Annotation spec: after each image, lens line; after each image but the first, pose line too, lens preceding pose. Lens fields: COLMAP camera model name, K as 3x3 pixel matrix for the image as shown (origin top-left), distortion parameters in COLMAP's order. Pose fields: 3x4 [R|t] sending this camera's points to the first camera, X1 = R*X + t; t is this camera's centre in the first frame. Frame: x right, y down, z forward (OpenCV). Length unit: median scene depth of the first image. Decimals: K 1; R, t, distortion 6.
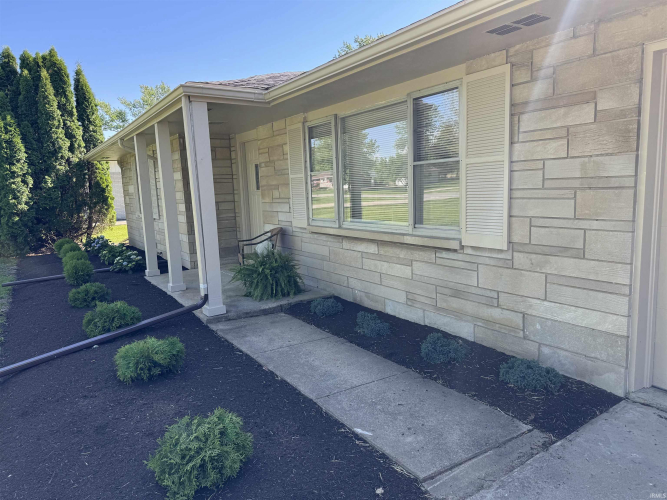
lens RADIAL K [[482.1, 0, 333.5], [0, 482.1, 250.0], [0, 0, 1]] dist [0.002367, -0.008438]
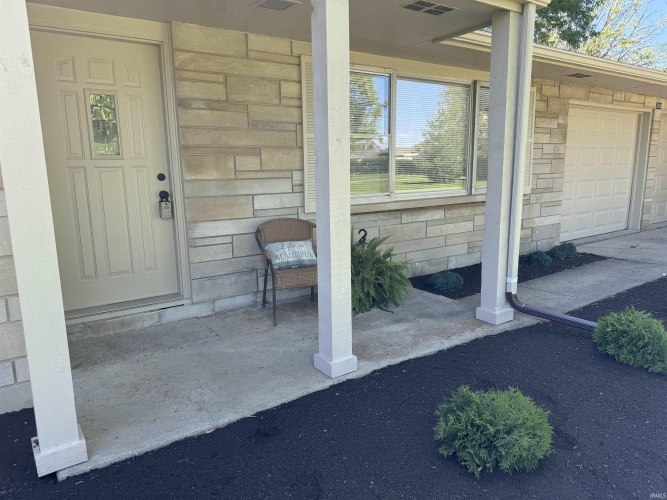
lens RADIAL K [[482.1, 0, 333.5], [0, 482.1, 250.0], [0, 0, 1]] dist [0.002367, -0.008438]
pose [[-0.075559, -0.138901, 0.987420, -1.058404], [0.148065, 0.977710, 0.148865, -0.131145], [-0.986087, 0.157450, -0.053309, 1.438872]]
